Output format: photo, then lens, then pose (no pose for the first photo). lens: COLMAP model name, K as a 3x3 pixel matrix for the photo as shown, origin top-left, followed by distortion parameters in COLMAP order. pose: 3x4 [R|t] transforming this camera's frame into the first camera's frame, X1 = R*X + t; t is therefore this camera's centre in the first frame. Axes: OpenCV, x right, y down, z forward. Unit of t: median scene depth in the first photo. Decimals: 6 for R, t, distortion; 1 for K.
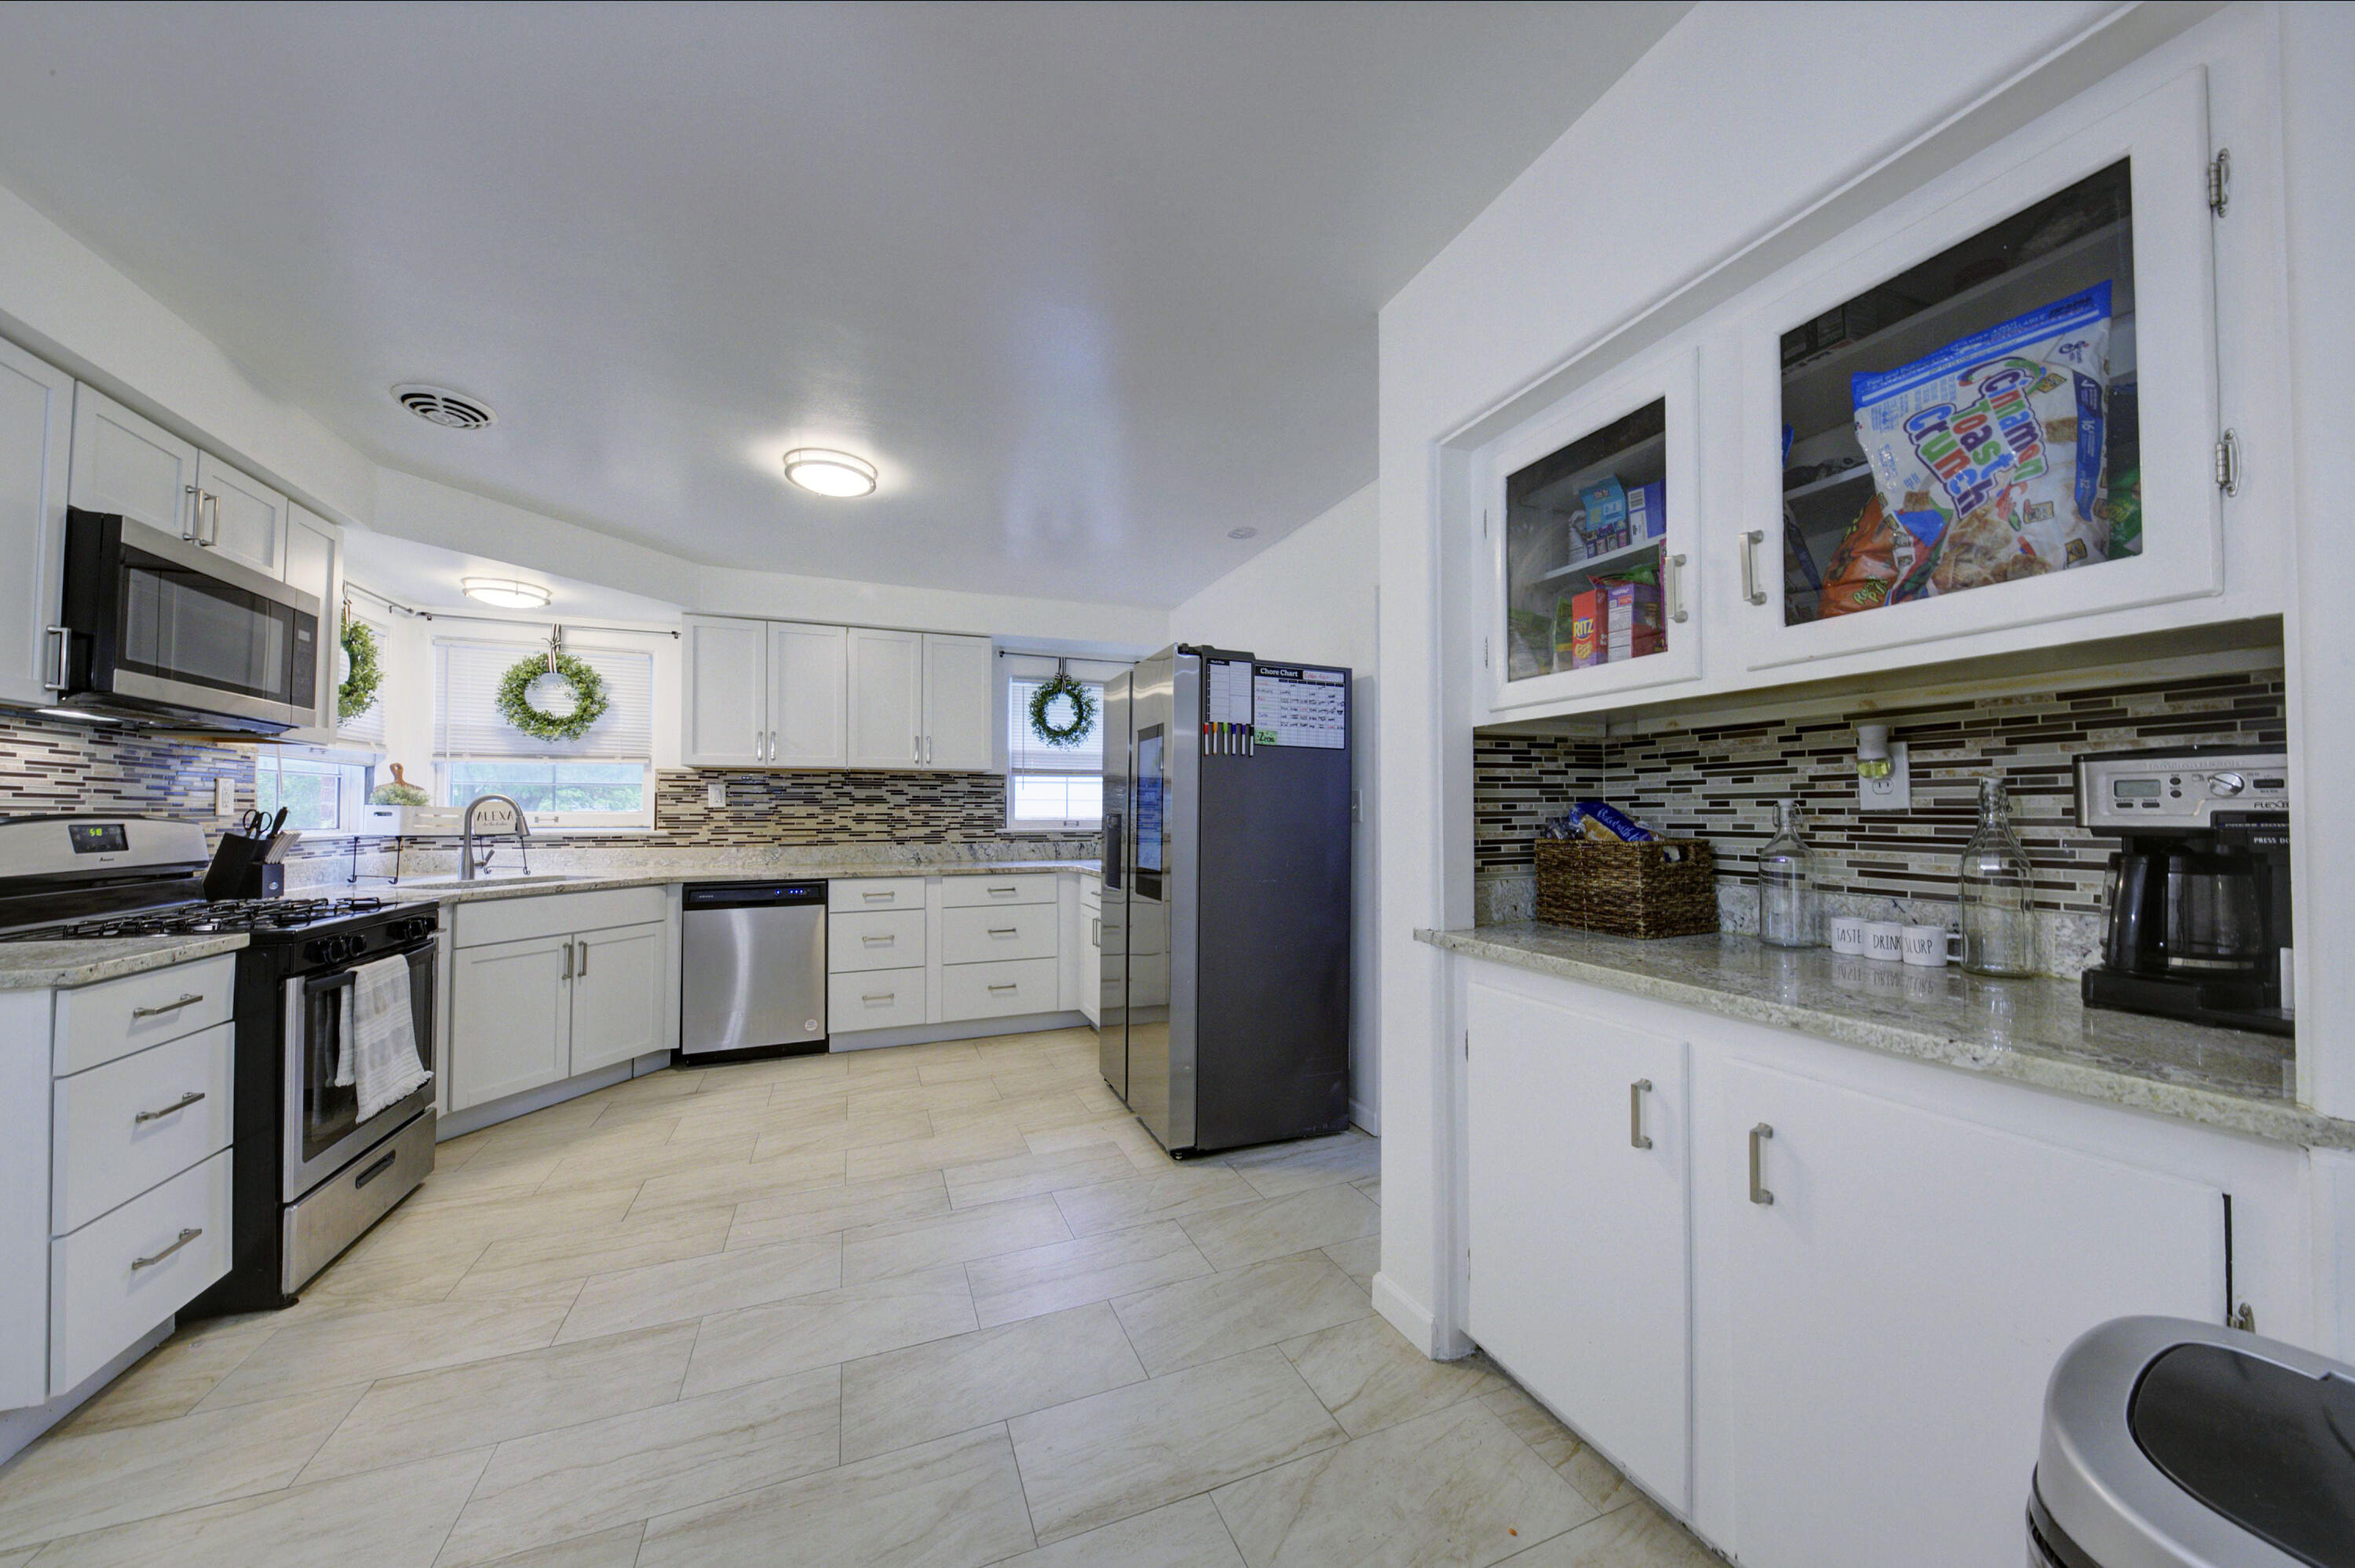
lens RADIAL K [[823.2, 0, 1181.3], [0, 823.2, 798.2], [0, 0, 1]] dist [0.014083, -0.008537]
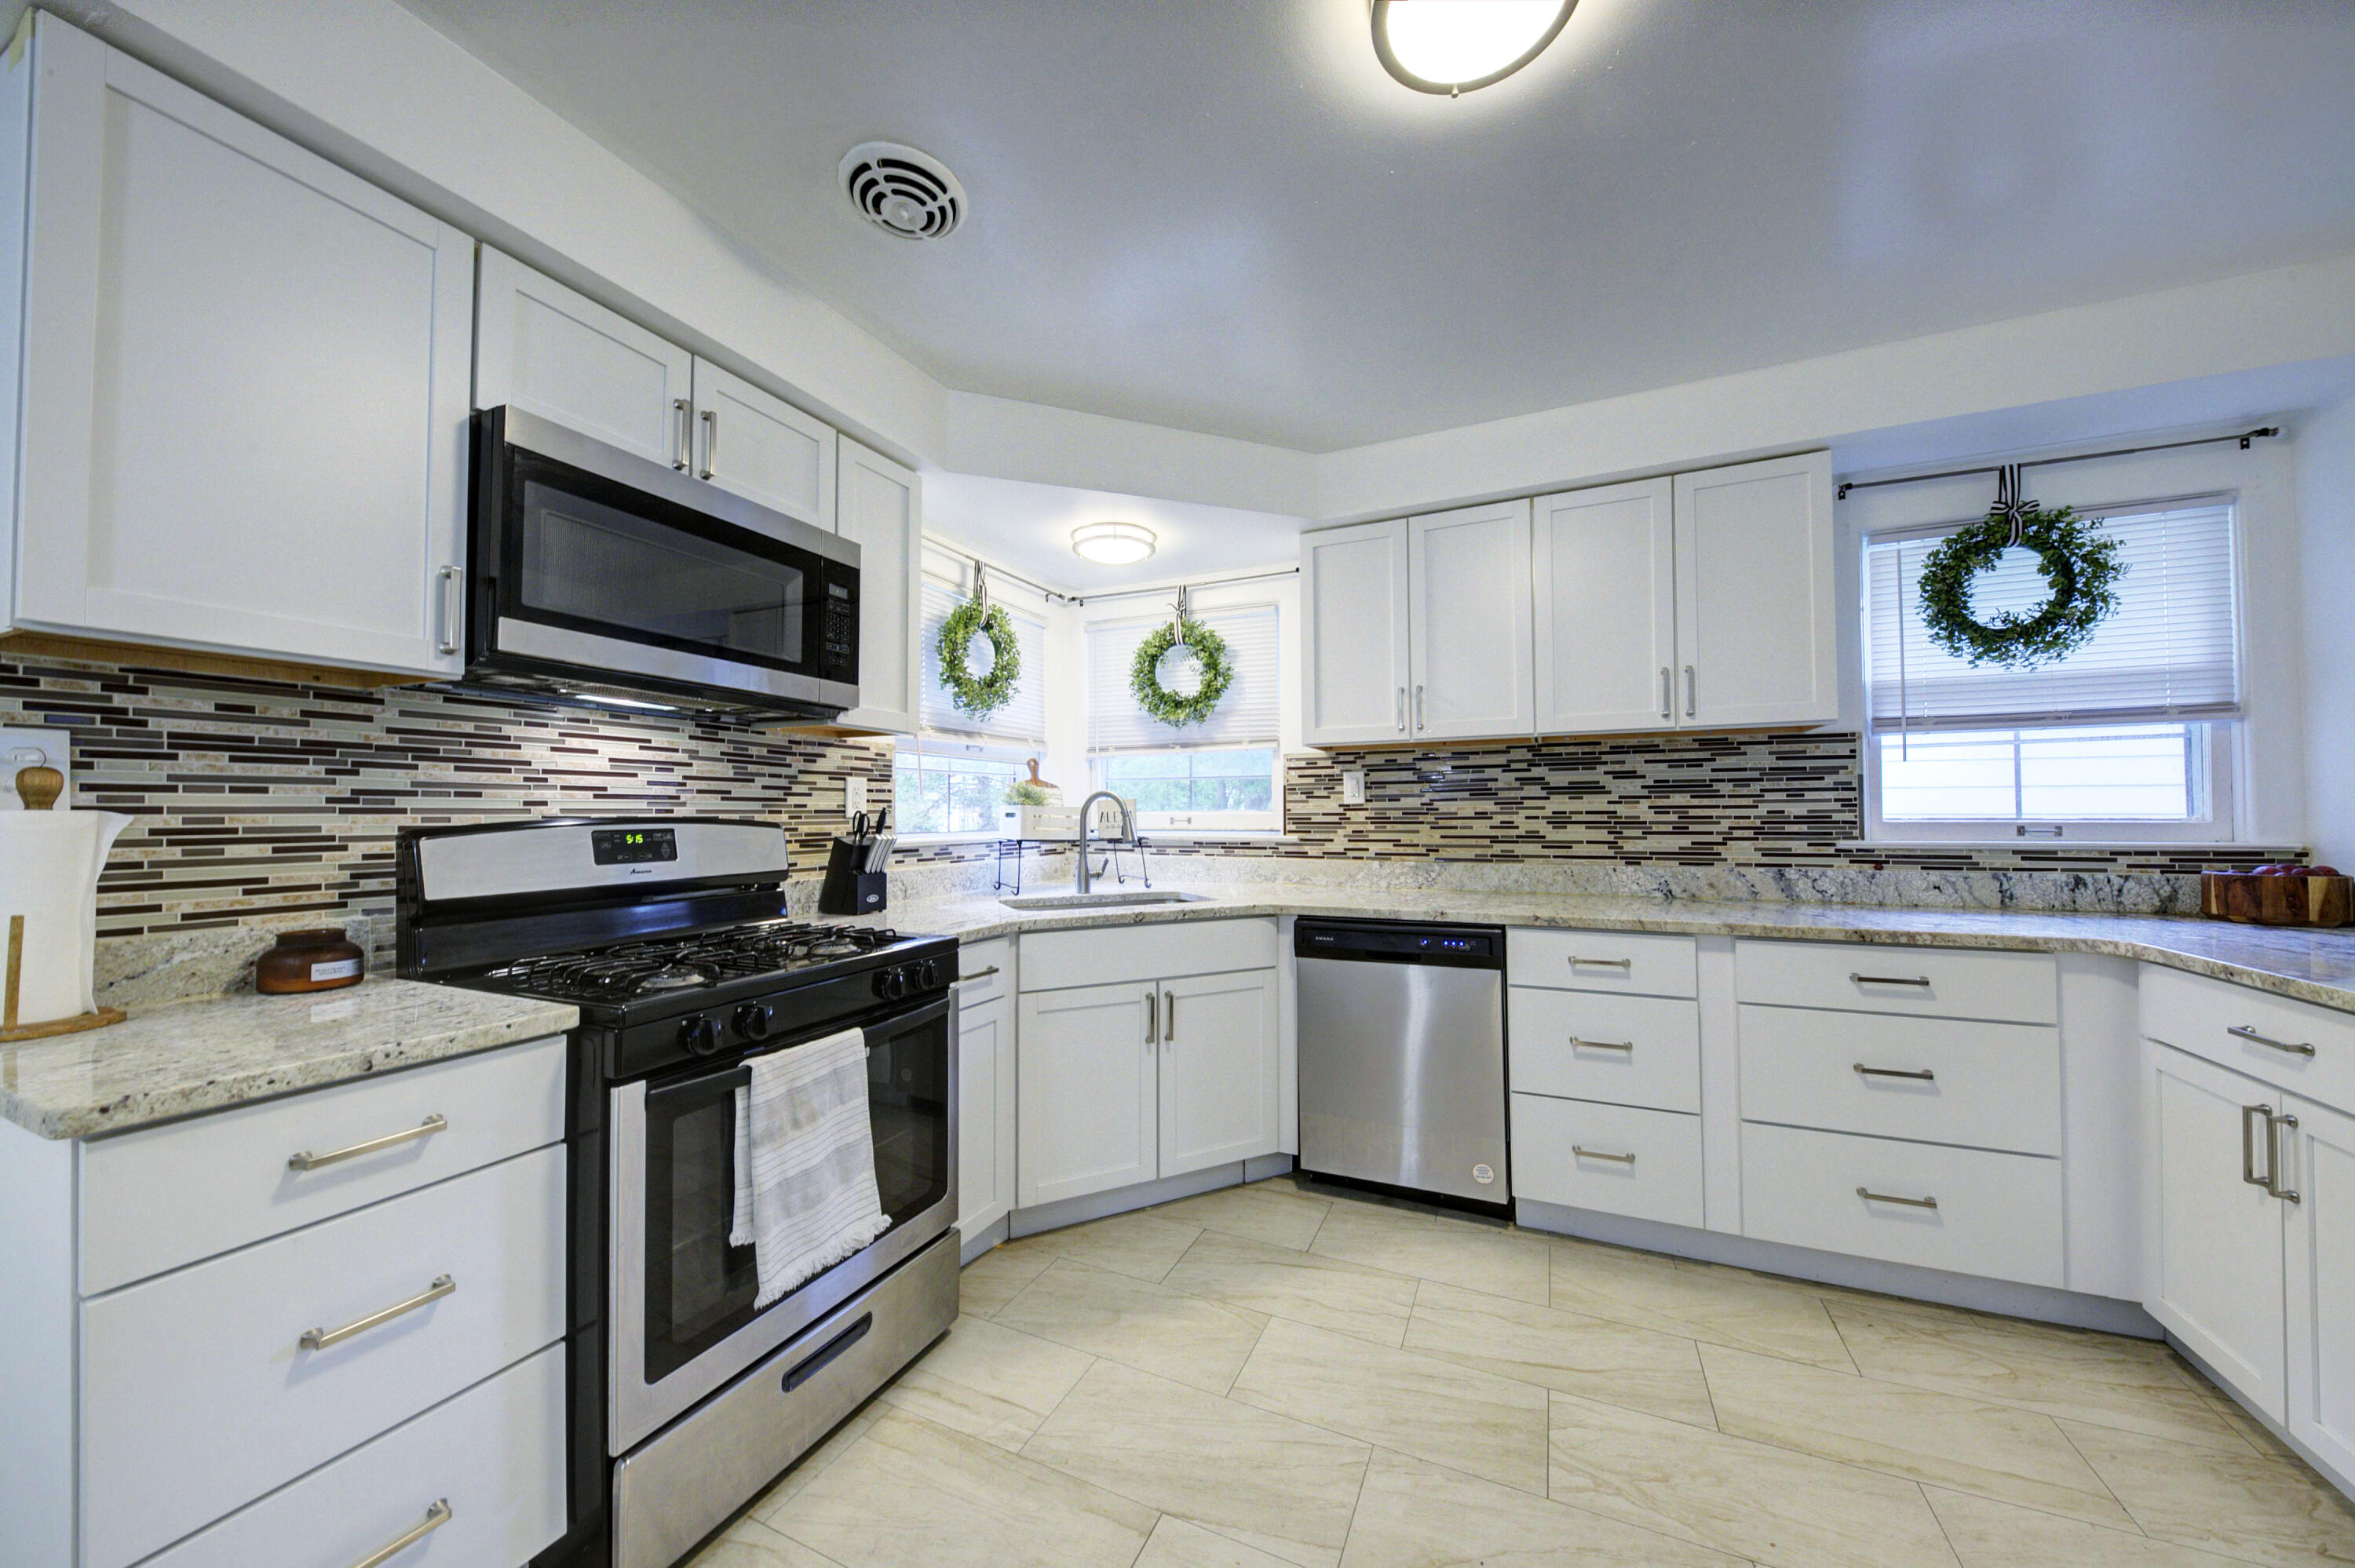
lens RADIAL K [[823.2, 0, 1181.3], [0, 823.2, 798.2], [0, 0, 1]] dist [0.014083, -0.008537]
pose [[0.697107, -0.016949, -0.716767, -0.170799], [0.018687, 0.999810, -0.005467, 0.007959], [0.716723, -0.009583, 0.697292, 0.434635]]
